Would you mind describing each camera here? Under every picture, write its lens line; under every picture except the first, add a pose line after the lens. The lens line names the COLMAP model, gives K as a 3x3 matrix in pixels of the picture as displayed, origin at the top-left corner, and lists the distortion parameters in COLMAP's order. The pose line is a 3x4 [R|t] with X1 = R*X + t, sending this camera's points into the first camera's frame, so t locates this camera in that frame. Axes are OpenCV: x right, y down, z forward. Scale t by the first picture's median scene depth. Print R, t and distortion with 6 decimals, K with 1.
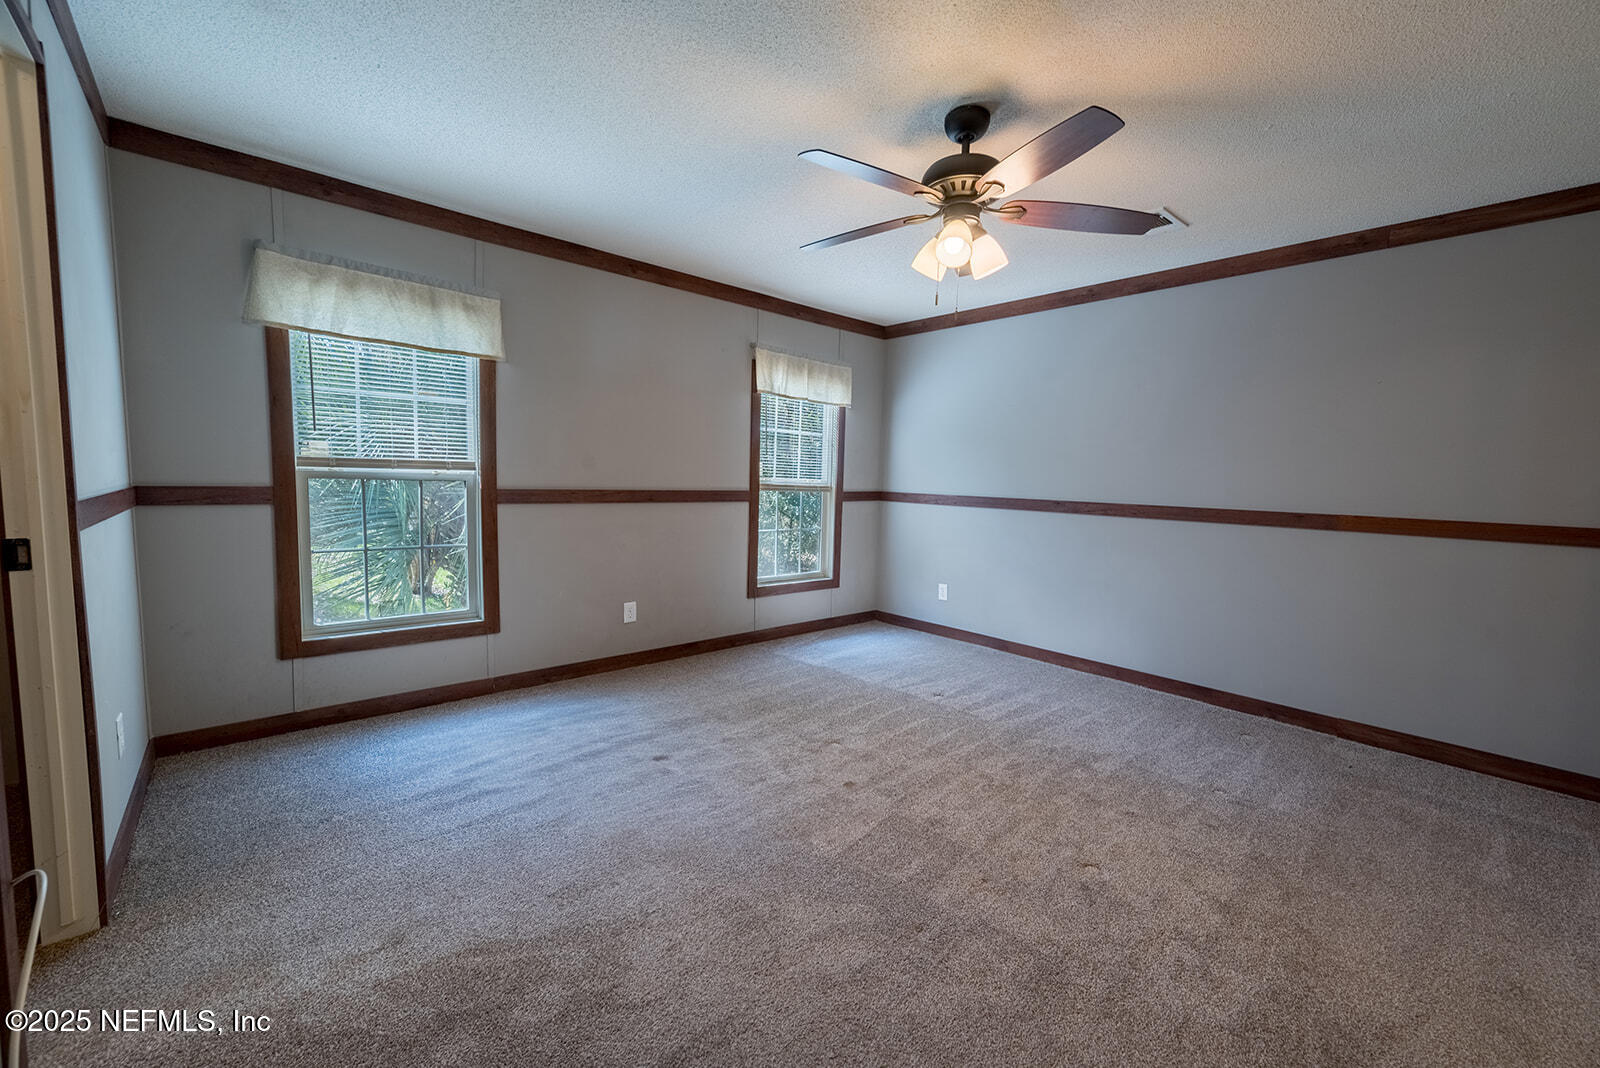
lens RADIAL K [[631.5, 0, 799.3], [0, 631.5, 536.4], [0, 0, 1]] dist [-0.000665, -0.000157]
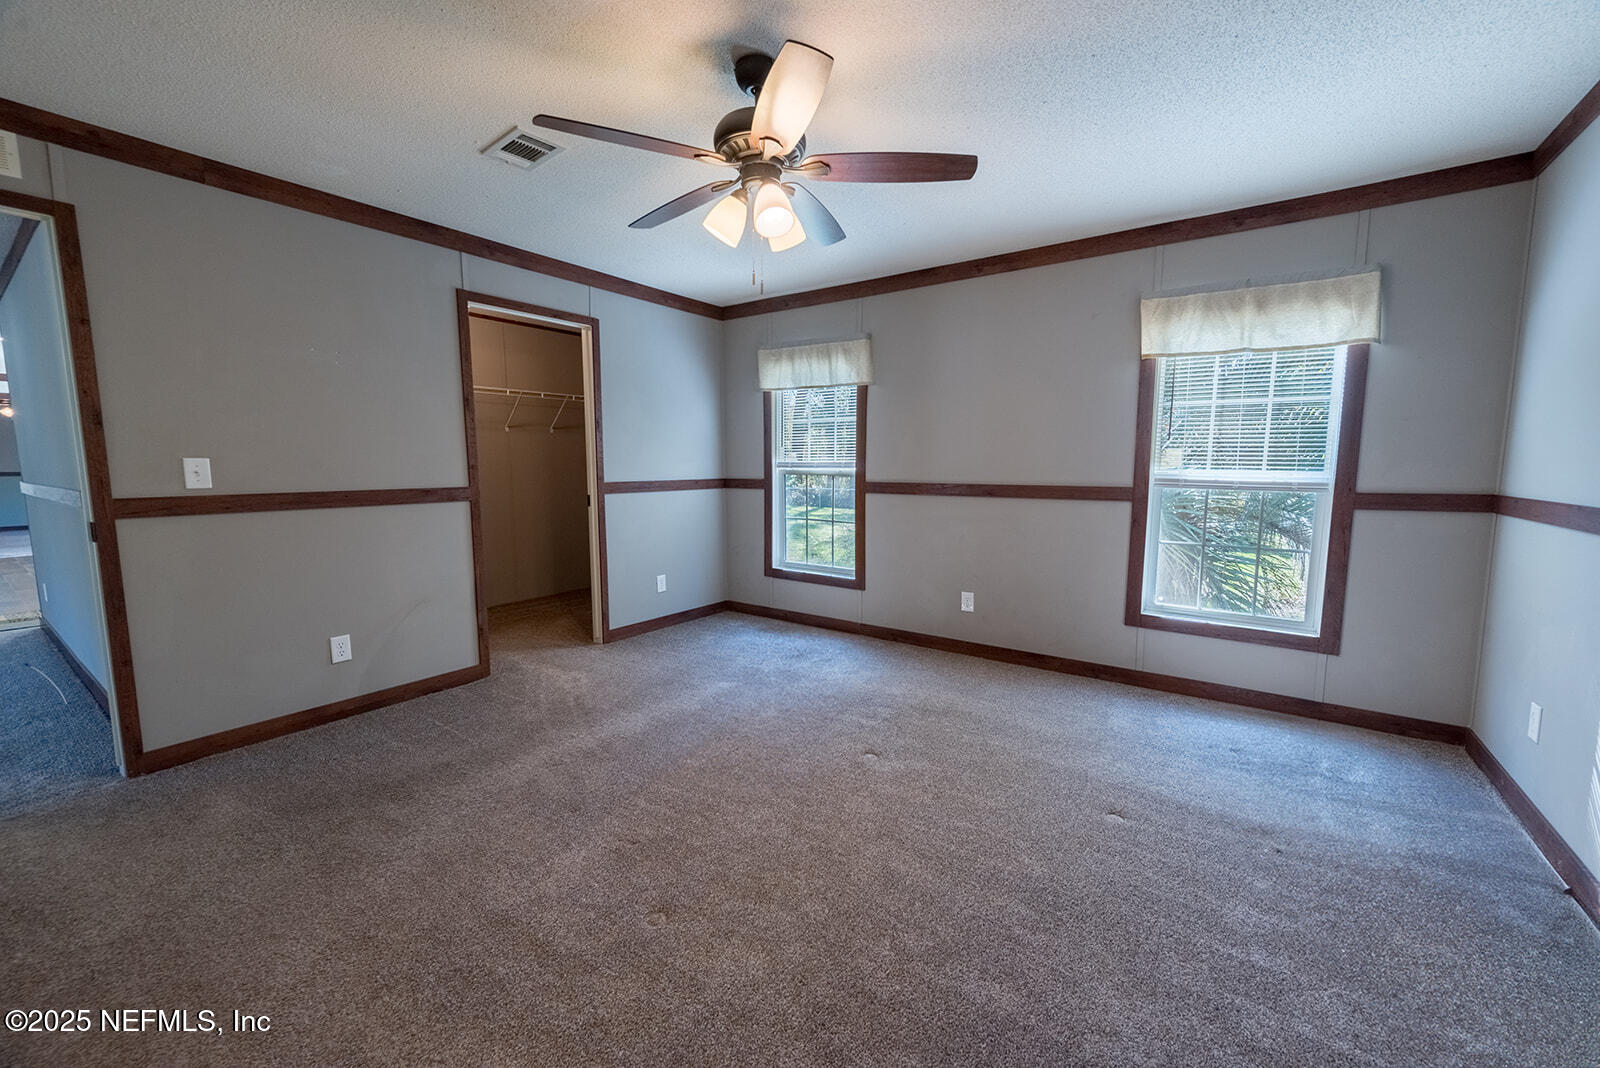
lens RADIAL K [[593.5, 0, 851.5], [0, 593.5, 529.2], [0, 0, 1]] dist [-0.000987, -0.000035]
pose [[0.269217, 0.075713, -0.960099, 0.584386], [-0.088597, 0.994625, 0.053592, -0.032936], [0.958996, 0.070634, 0.274478, 0.519361]]
